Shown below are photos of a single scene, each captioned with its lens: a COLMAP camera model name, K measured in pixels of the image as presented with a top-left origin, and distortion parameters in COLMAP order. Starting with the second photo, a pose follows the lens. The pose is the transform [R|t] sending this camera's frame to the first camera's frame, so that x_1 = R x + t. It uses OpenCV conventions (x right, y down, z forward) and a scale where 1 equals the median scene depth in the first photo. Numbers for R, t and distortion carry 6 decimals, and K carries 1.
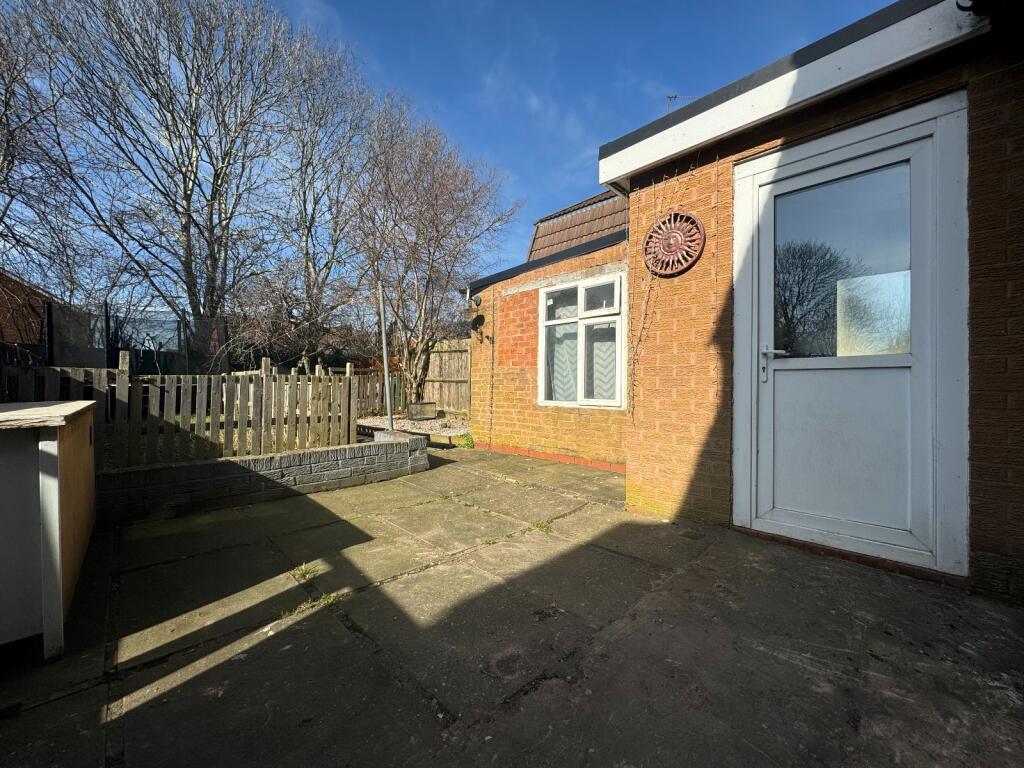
lens RADIAL K [[400.2, 0, 512.0], [0, 400.2, 384.0], [0, 0, 1]] dist [-0.009909, -0.000207]
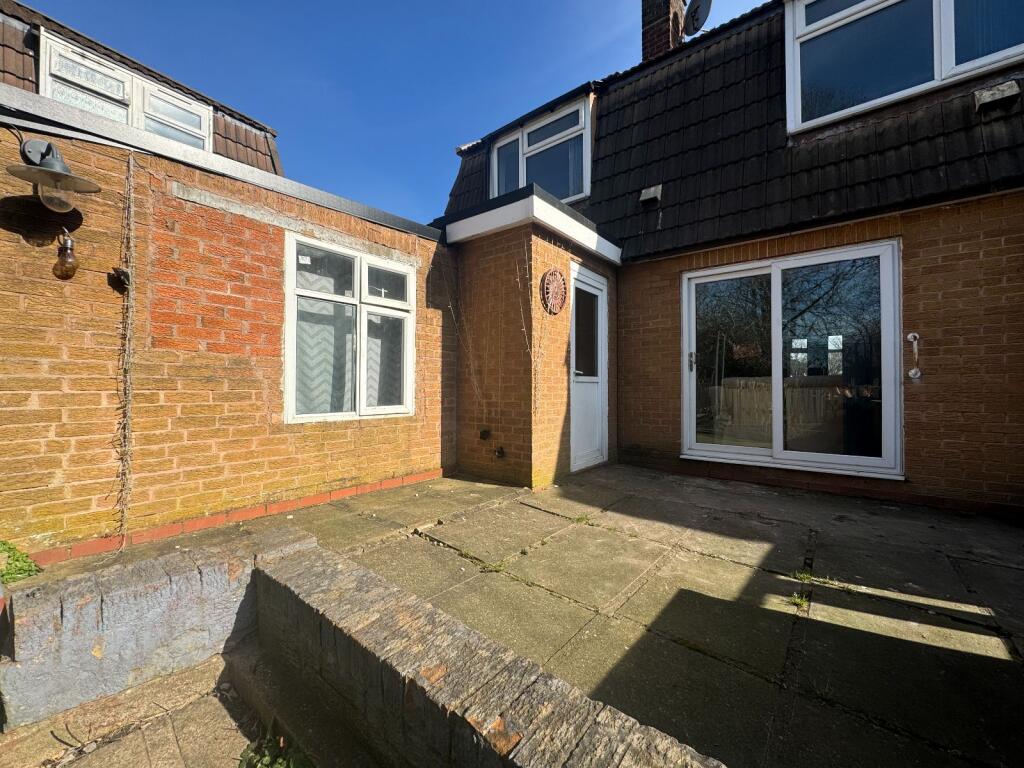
lens RADIAL K [[400.2, 0, 512.0], [0, 400.2, 384.0], [0, 0, 1]] dist [-0.009909, -0.000207]
pose [[-0.098487, -0.006059, 0.995120, -1.059726], [-0.014470, 0.999884, 0.004656, -0.027070], [-0.995033, -0.013941, -0.098563, 1.356528]]
